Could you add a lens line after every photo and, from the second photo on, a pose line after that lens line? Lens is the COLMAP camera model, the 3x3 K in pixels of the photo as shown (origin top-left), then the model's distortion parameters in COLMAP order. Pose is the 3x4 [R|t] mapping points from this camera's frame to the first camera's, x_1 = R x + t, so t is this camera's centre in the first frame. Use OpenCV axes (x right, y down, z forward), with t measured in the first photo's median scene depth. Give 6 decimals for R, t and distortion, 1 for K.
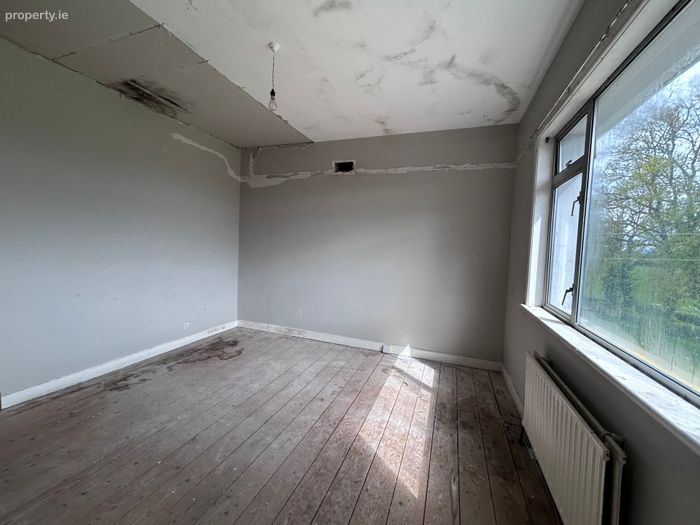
lens RADIAL K [[282.9, 0, 348.1], [0, 282.9, 260.7], [0, 0, 1]] dist [0.000867, 0.000375]
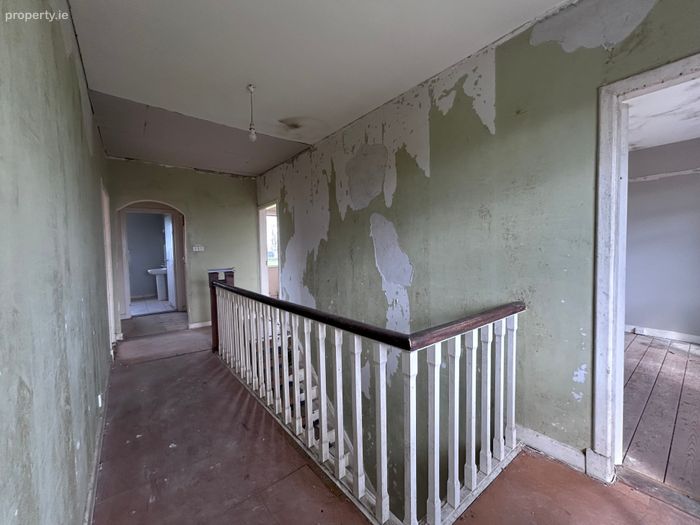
lens RADIAL K [[282.9, 0, 352.6], [0, 282.9, 262.0], [0, 0, 1]] dist [0.000867, 0.000375]
pose [[0.853003, -0.025861, -0.521265, -0.264451], [0.021865, 0.999665, -0.013815, 0.016664], [0.521448, 0.000387, 0.853283, -0.637525]]
